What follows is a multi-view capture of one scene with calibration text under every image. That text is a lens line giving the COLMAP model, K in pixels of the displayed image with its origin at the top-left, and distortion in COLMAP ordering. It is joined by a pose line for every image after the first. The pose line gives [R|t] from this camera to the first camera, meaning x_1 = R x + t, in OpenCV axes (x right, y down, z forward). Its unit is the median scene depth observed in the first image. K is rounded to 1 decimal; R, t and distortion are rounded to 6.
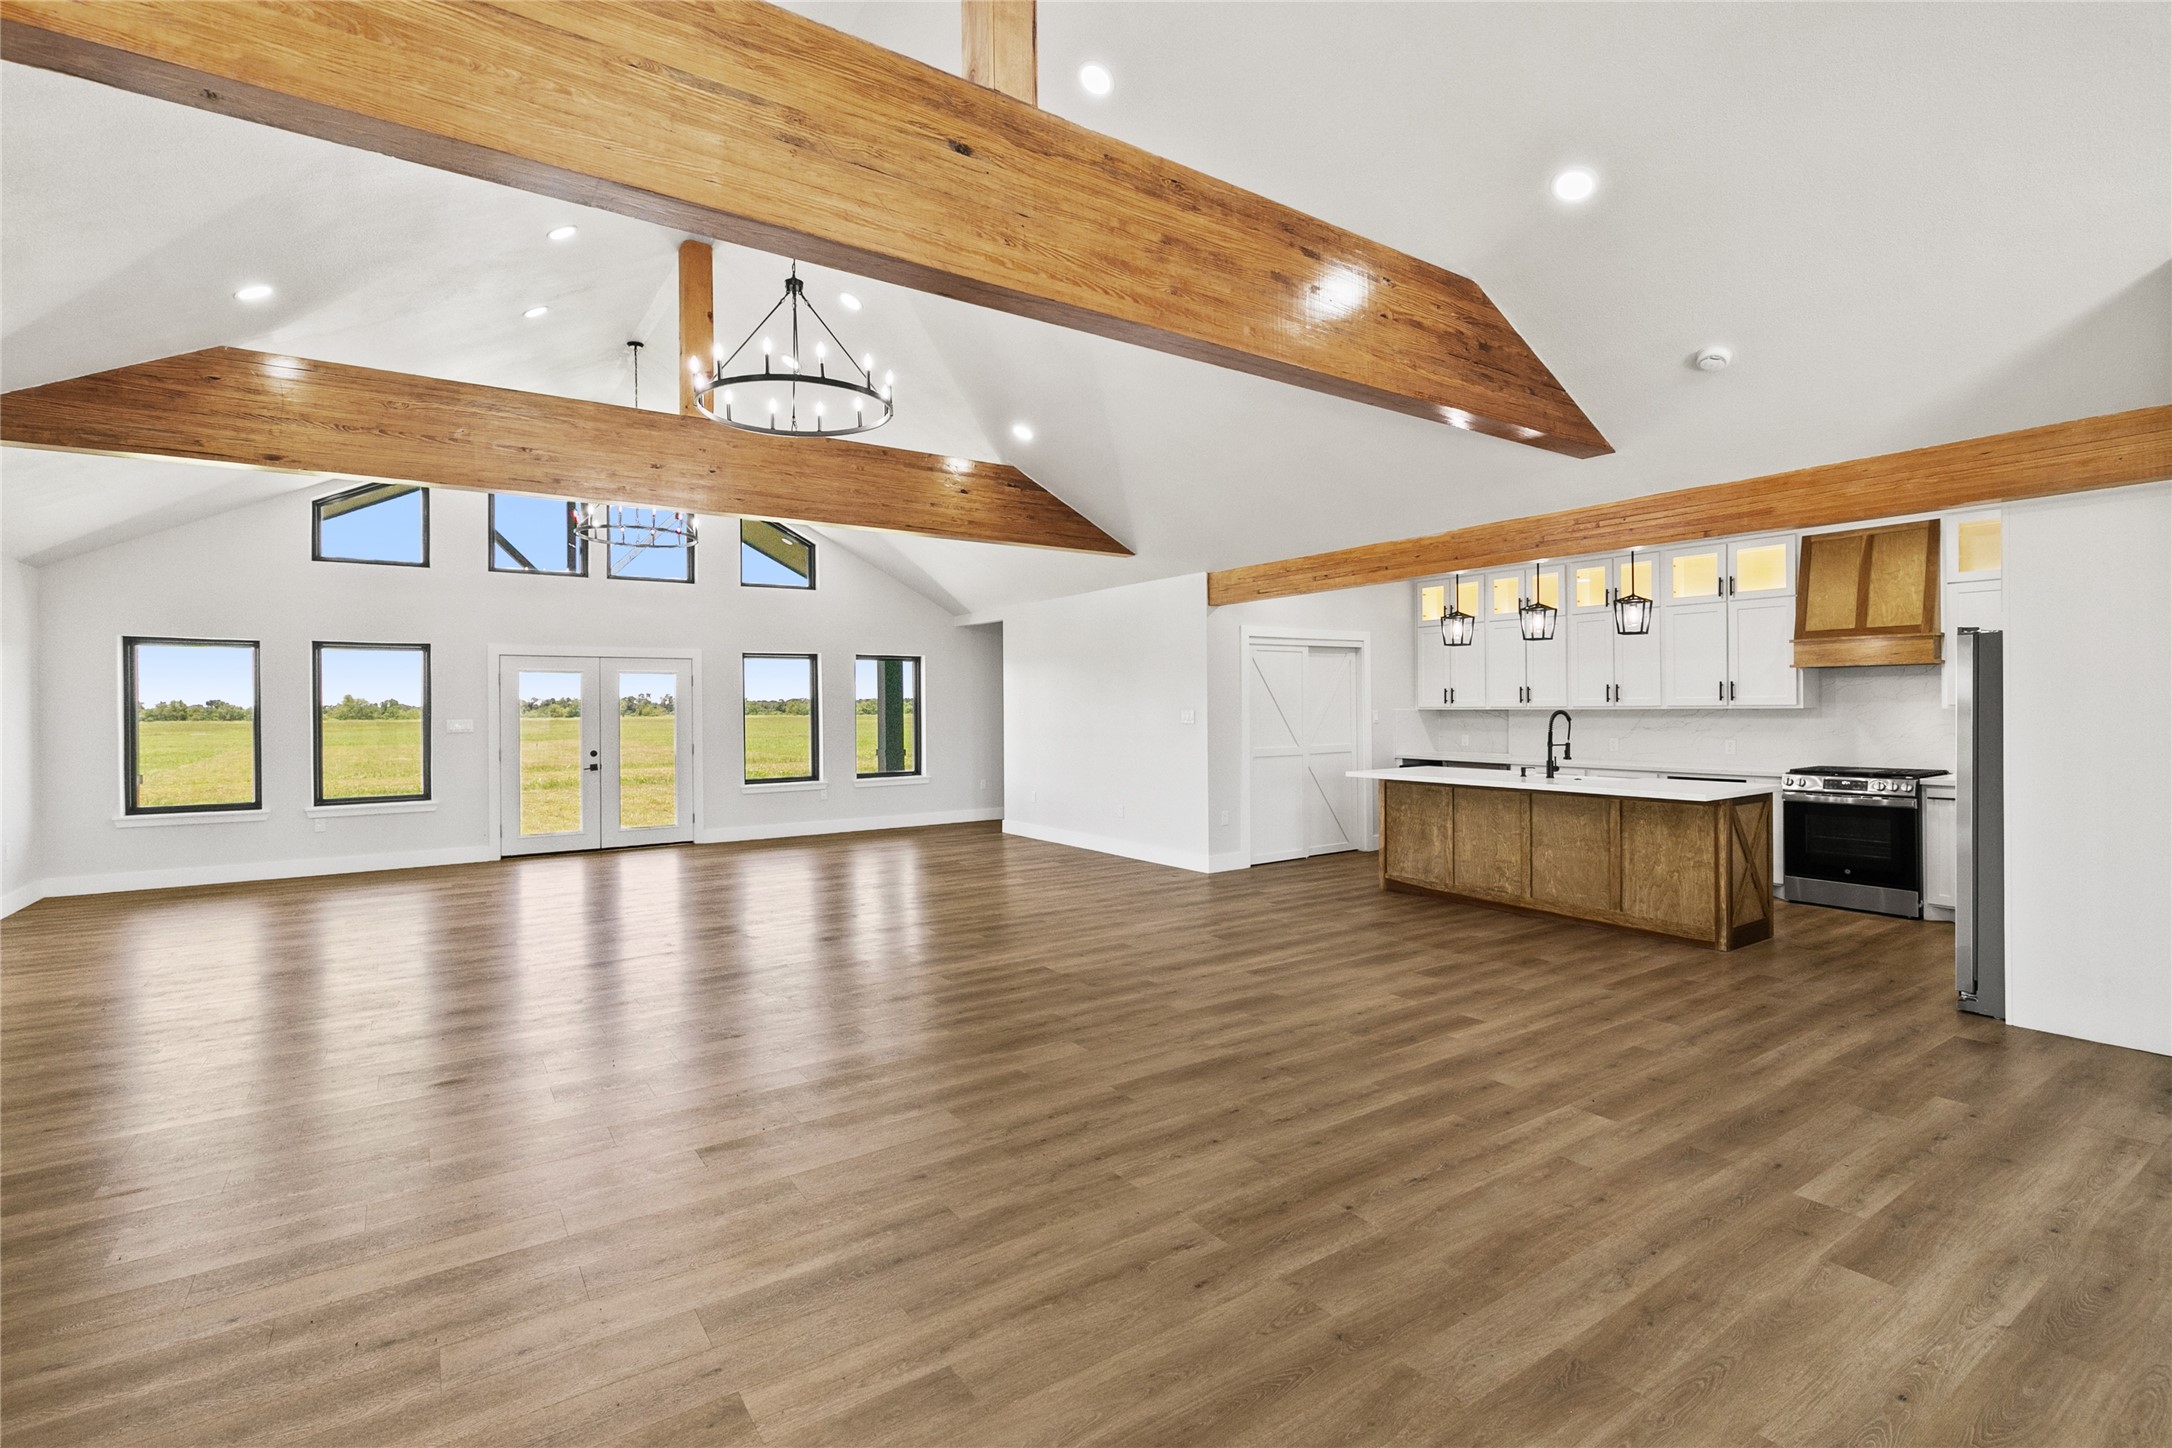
lens RADIAL K [[1000.0, 0, 1108.5], [0, 1000.0, 713.2], [0, 0, 1]] dist [-0.000898, -0.000121]
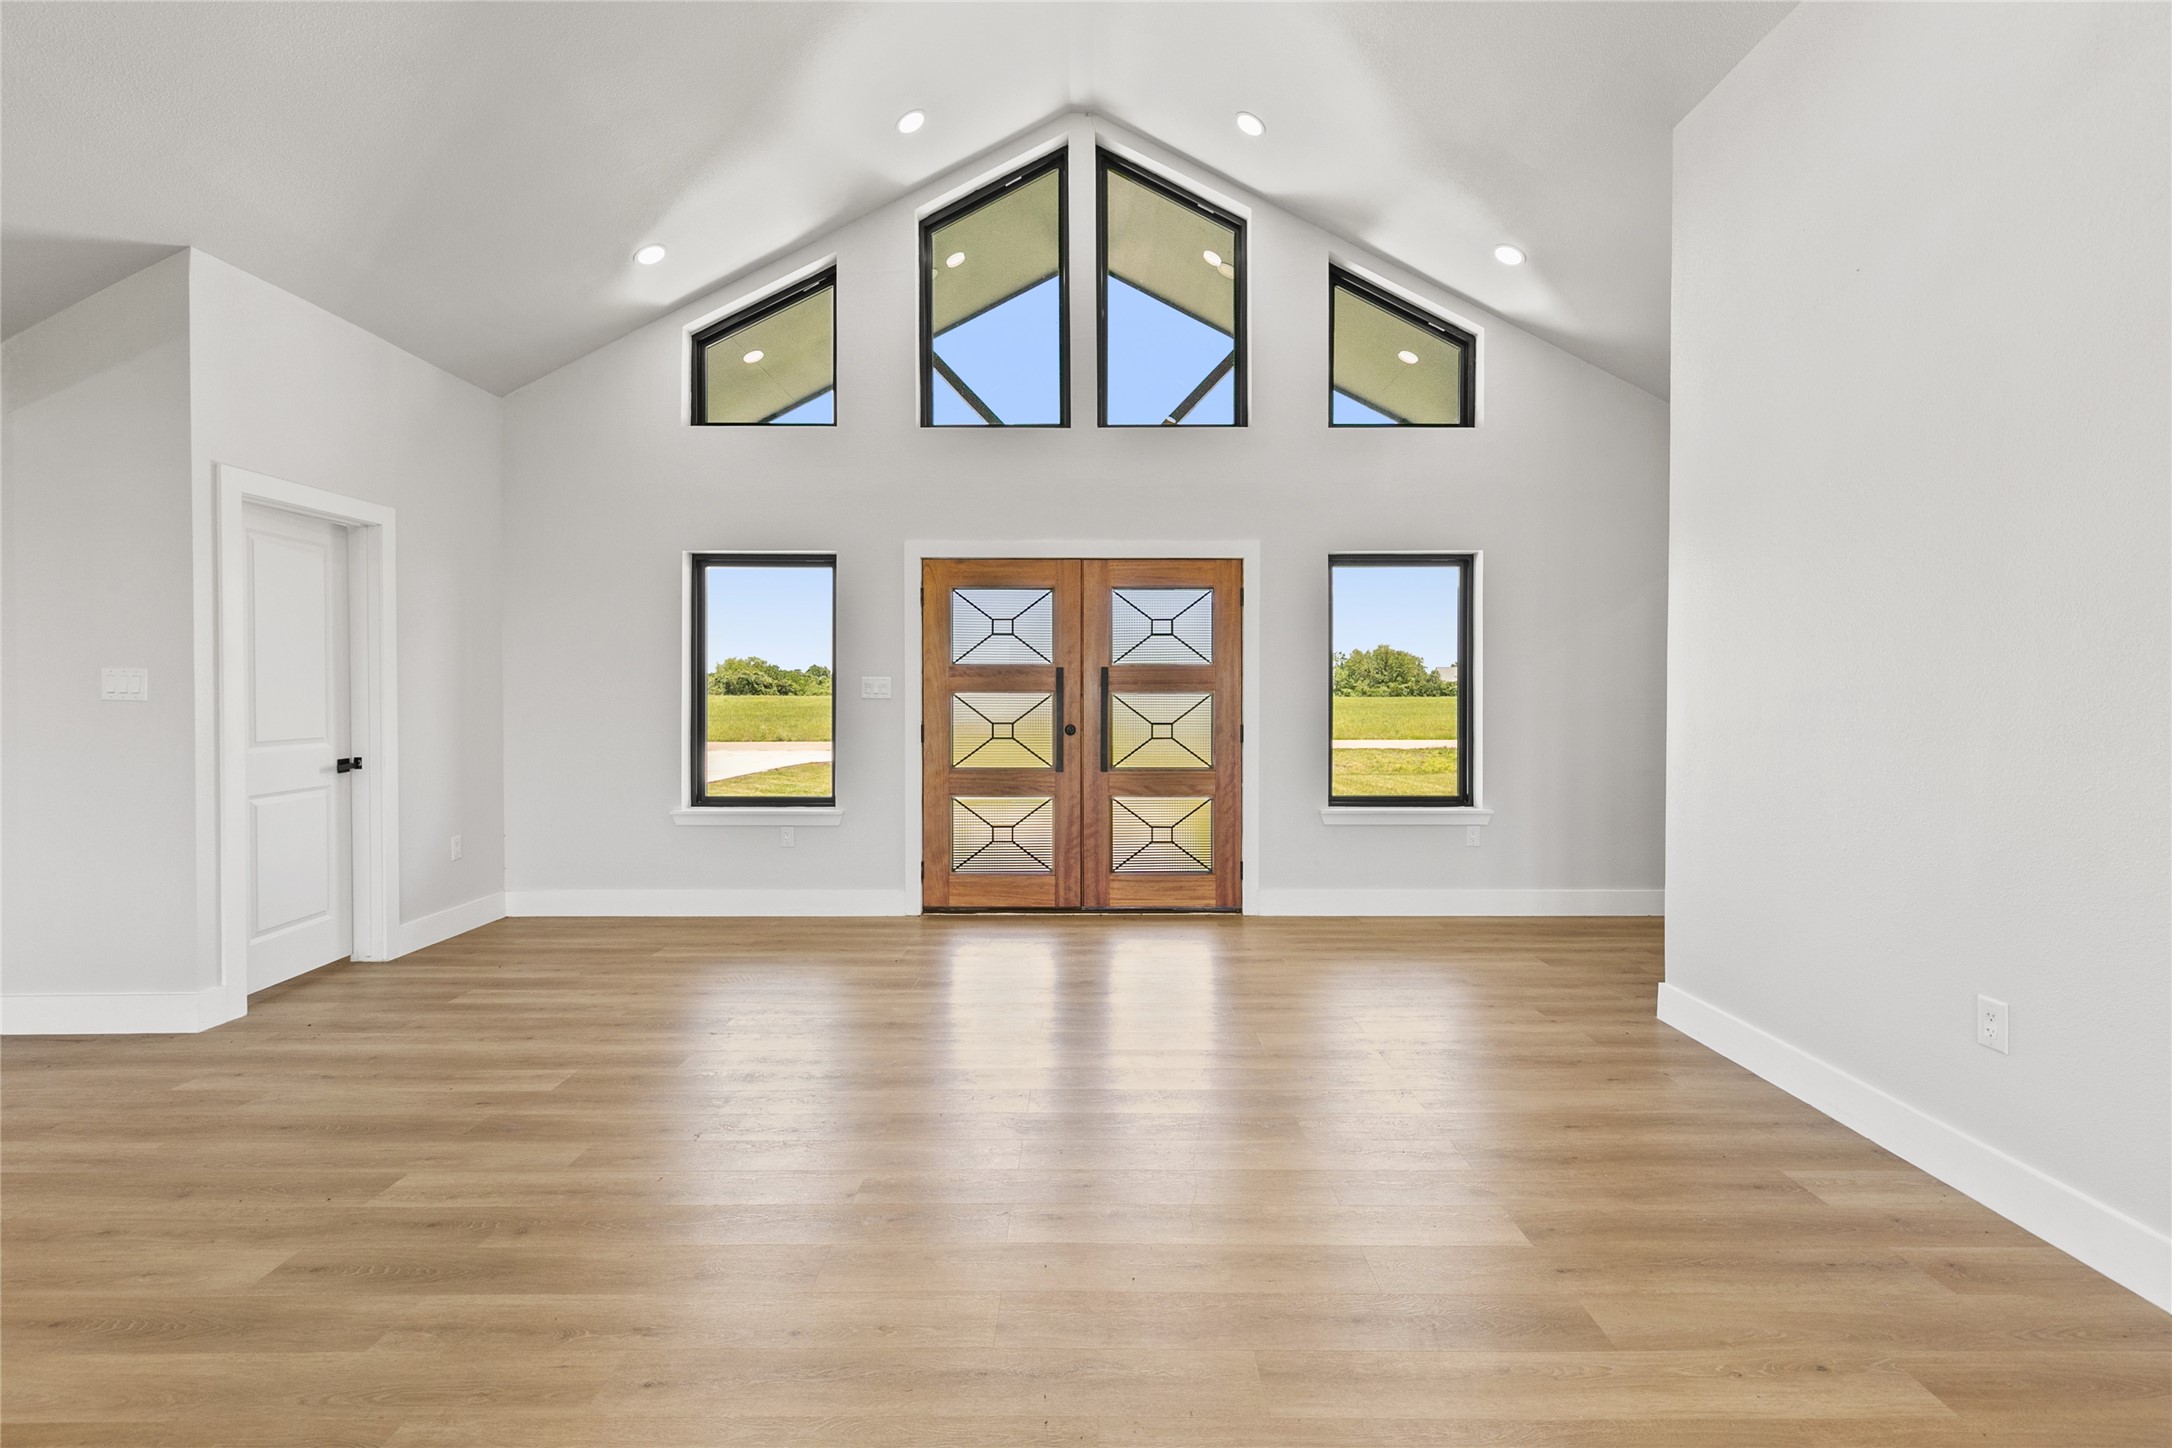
lens RADIAL K [[1000.0, 0, 1108.5], [0, 1000.0, 713.2], [0, 0, 1]] dist [-0.000898, -0.000121]
pose [[-0.827328, -0.006053, 0.561687, -0.359183], [0.006165, 0.999784, 0.019855, 0.040629], [-0.561686, 0.019889, -0.827111, 1.293211]]
